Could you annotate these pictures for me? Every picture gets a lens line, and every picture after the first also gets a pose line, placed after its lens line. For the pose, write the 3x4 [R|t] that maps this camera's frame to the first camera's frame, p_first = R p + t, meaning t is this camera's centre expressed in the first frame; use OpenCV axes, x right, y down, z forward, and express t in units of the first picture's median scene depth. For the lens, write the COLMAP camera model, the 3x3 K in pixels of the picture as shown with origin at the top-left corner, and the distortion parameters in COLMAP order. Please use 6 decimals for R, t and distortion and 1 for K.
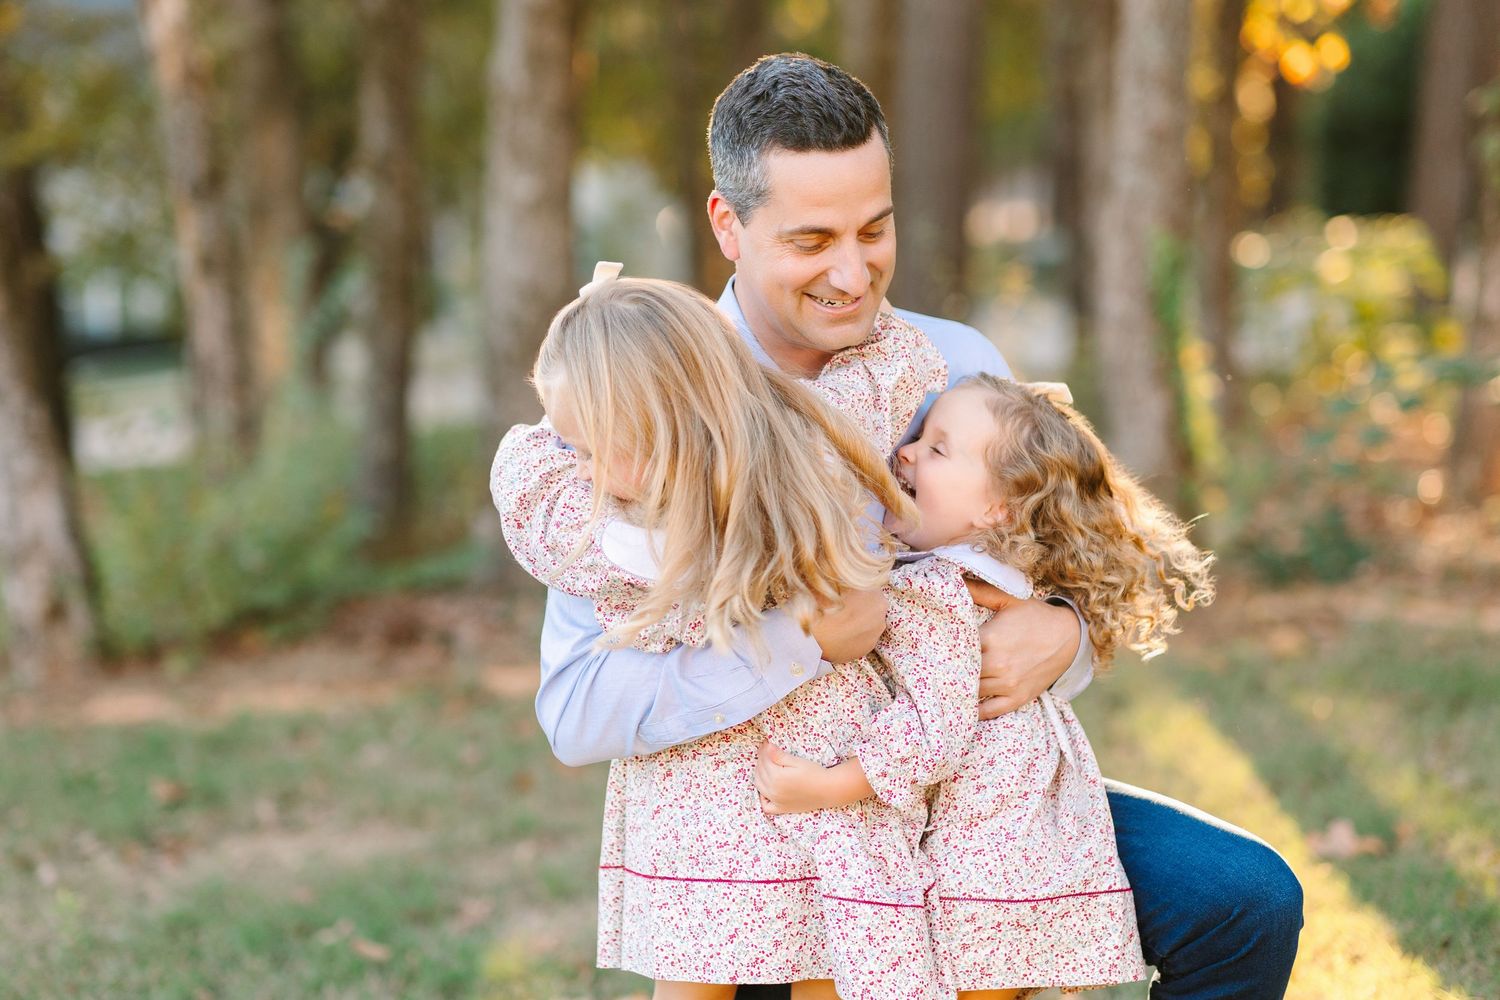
lens RADIAL K [[3774.6, 0, 686.5], [0, 3774.6, 498.7], [0, 0, 1]] dist [0.018400, 4.339070]
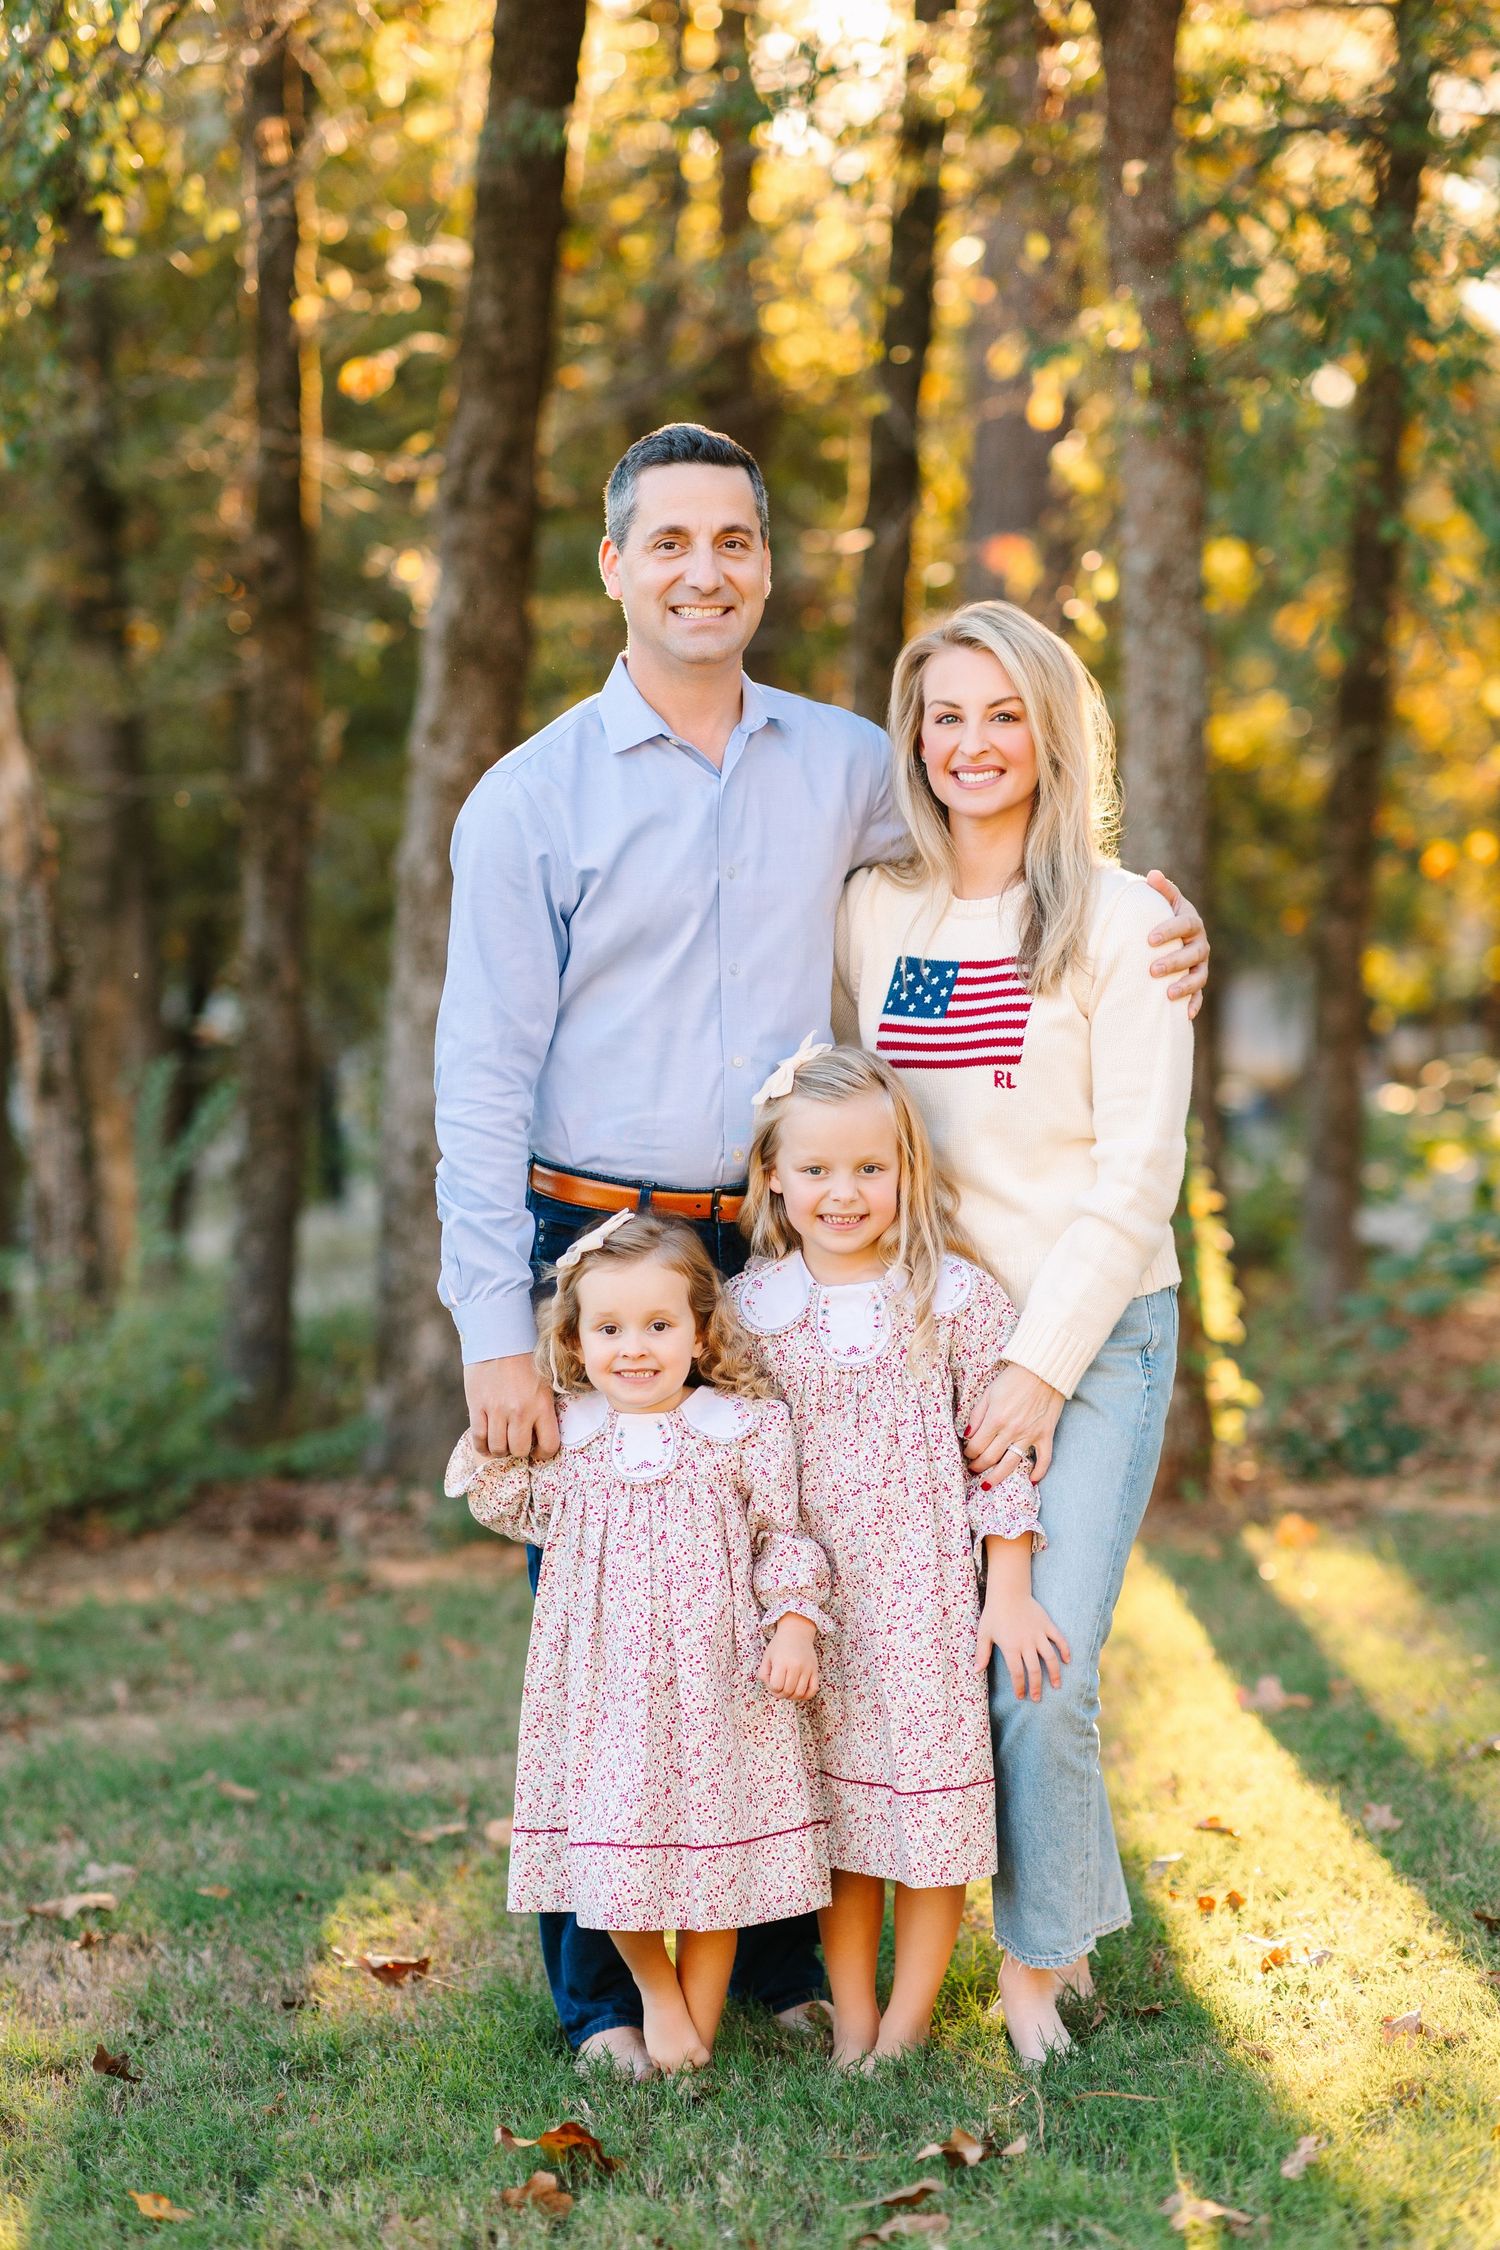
lens RADIAL K [[5661.9, 0, 750.0], [0, 5661.9, 1125.0], [0, 0, 1]] dist [0.018400, 4.339070]
pose [[0.999865, 0.014639, 0.007481, 0.021665], [-0.014138, 0.997902, -0.063186, 0.028191], [-0.008390, 0.063072, 0.997974, -0.296293]]
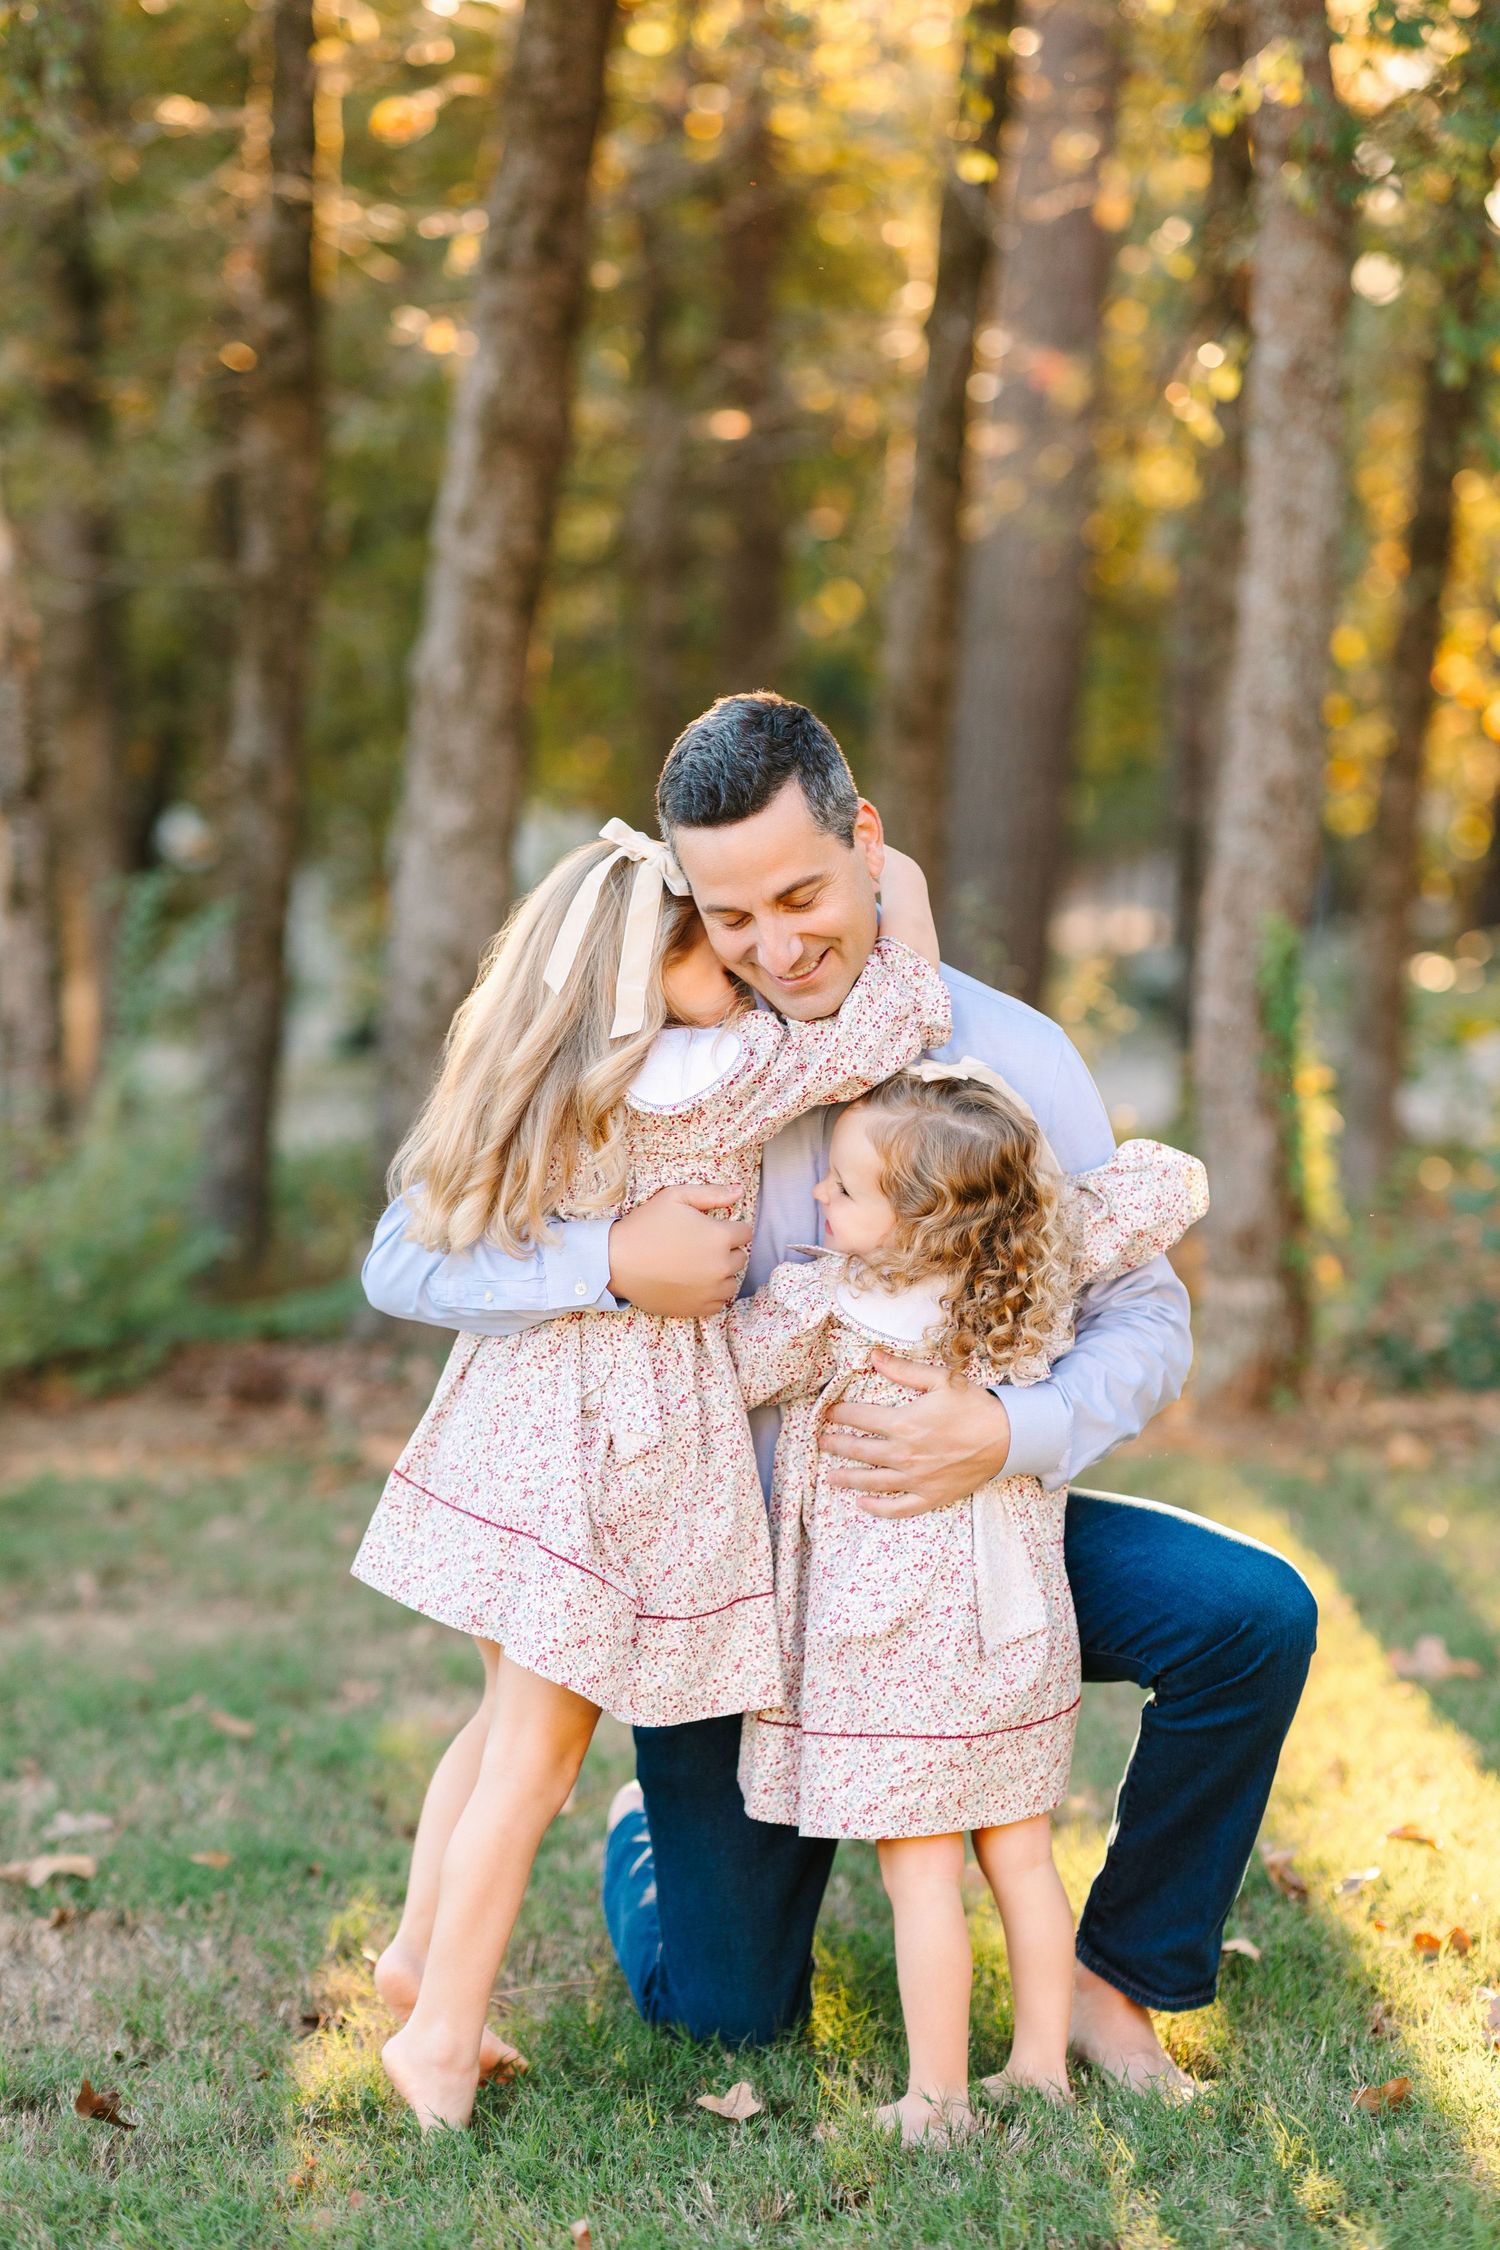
lens RADIAL K [[5661.9, 0, 750.0], [0, 5661.9, 1125.0], [0, 0, 1]] dist [0.018400, 4.339070]
pose [[0.998248, 0.055564, 0.020341, -0.003035], [-0.054805, 0.997842, -0.036164, 0.019856], [-0.022307, 0.034986, 0.999139, -0.155074]]
